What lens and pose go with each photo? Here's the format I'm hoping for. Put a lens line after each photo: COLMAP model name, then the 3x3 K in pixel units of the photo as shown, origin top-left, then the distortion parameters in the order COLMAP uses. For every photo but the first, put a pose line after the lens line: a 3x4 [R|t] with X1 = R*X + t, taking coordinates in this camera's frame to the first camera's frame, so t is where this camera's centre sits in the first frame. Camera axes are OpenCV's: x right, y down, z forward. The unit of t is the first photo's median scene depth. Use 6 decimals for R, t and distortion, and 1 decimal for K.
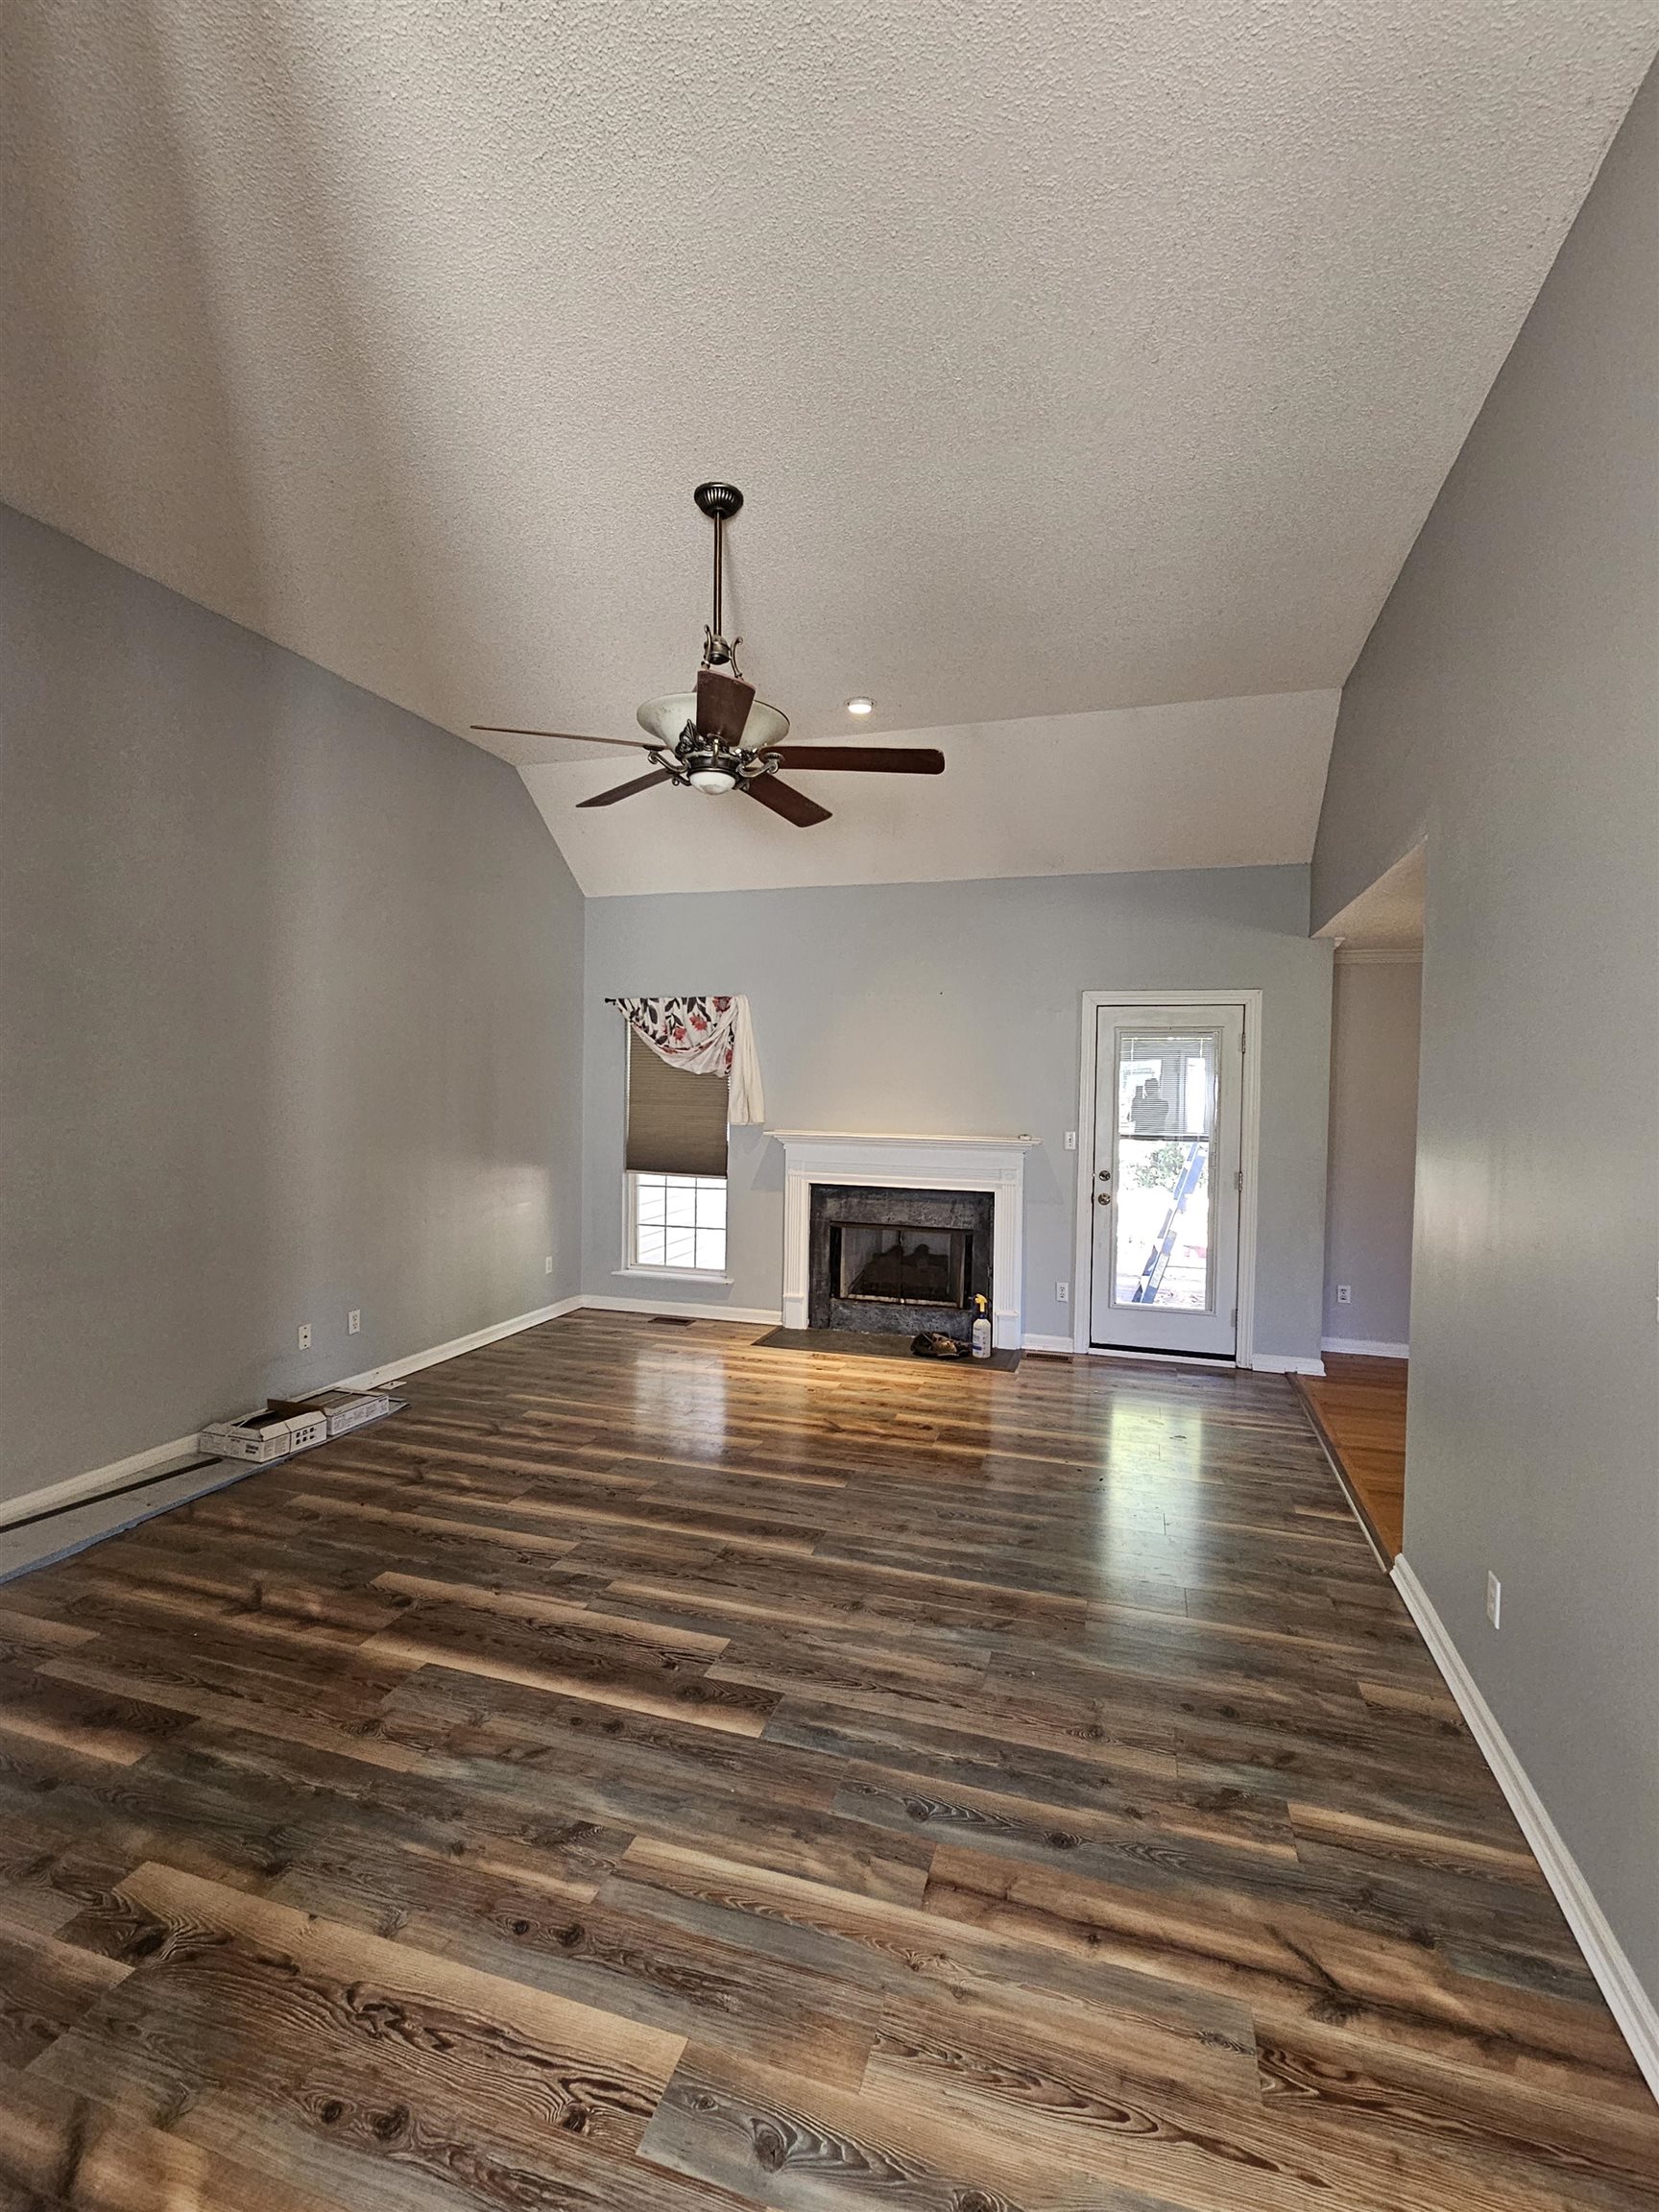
lens RADIAL K [[1009.8, 0, 824.5], [0, 1009.8, 1105.1], [0, 0, 1]] dist [0.003459, 0.000035]
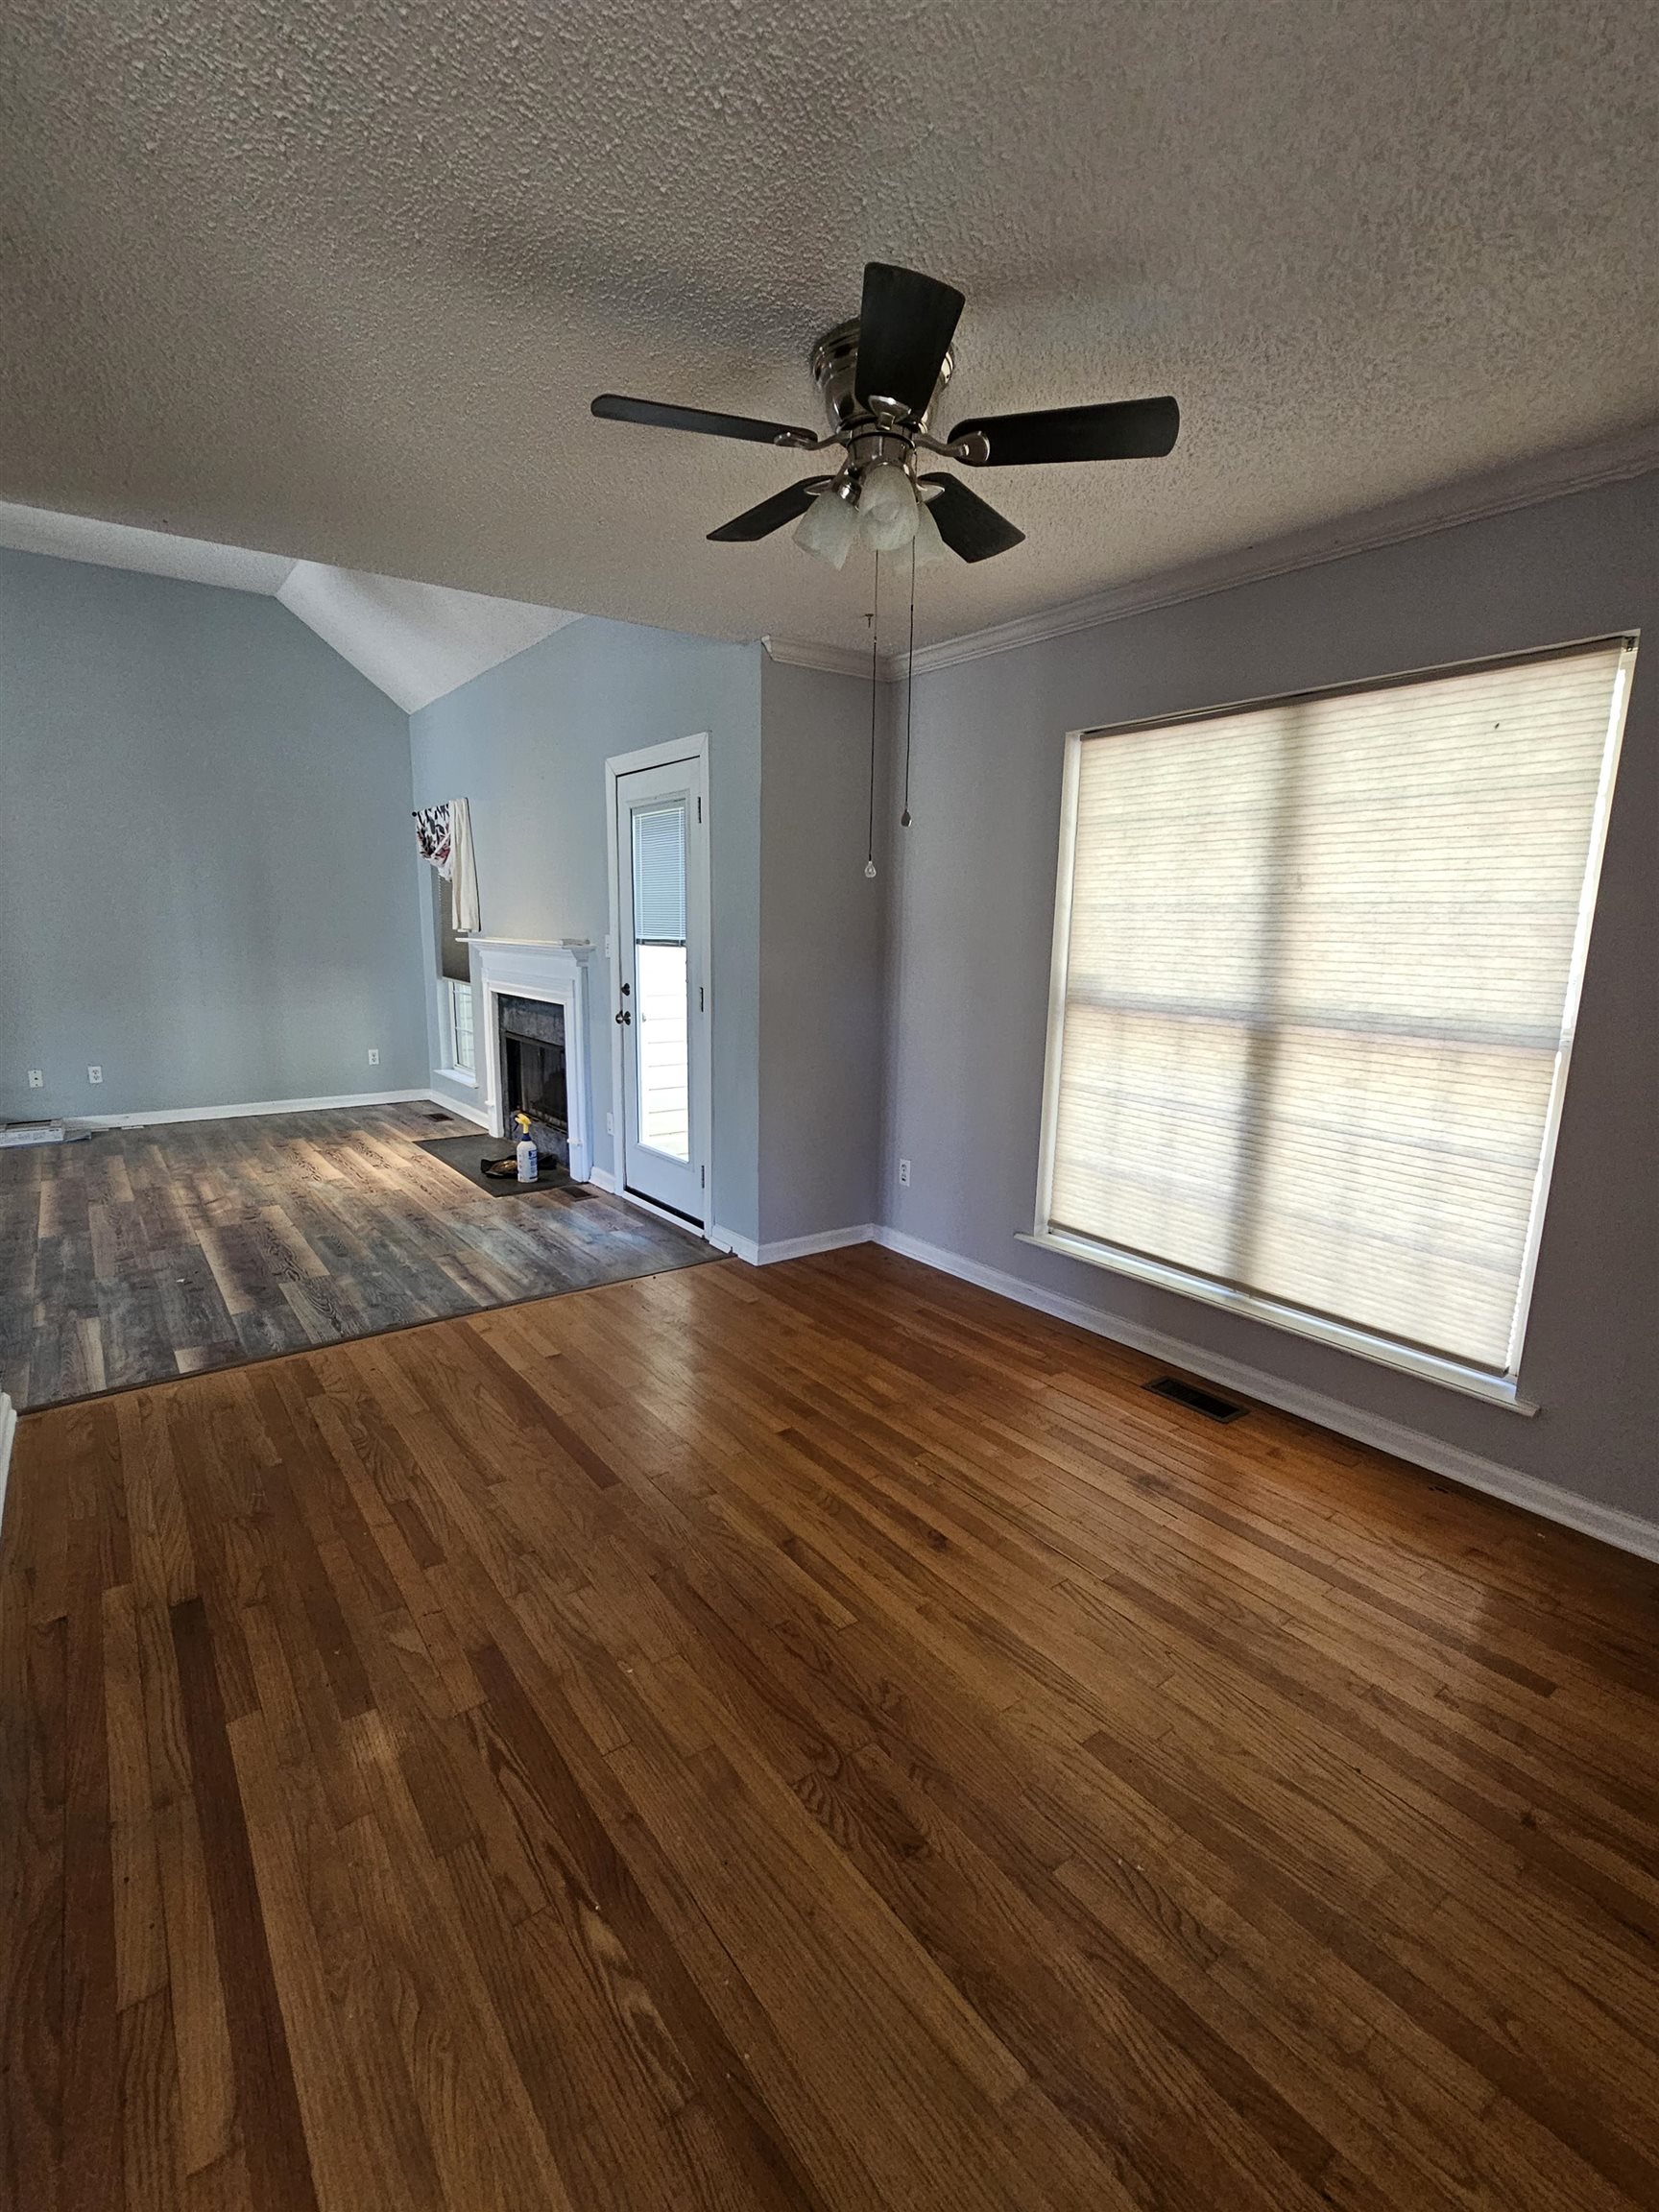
lens RADIAL K [[1009.8, 0, 827.3], [0, 1009.8, 1114.5], [0, 0, 1]] dist [0.003459, 0.000035]
pose [[0.811338, 0.104430, -0.575174, 0.997748], [-0.013498, 0.986999, 0.160161, 0.040457], [0.584422, -0.122181, 0.802199, 0.468972]]
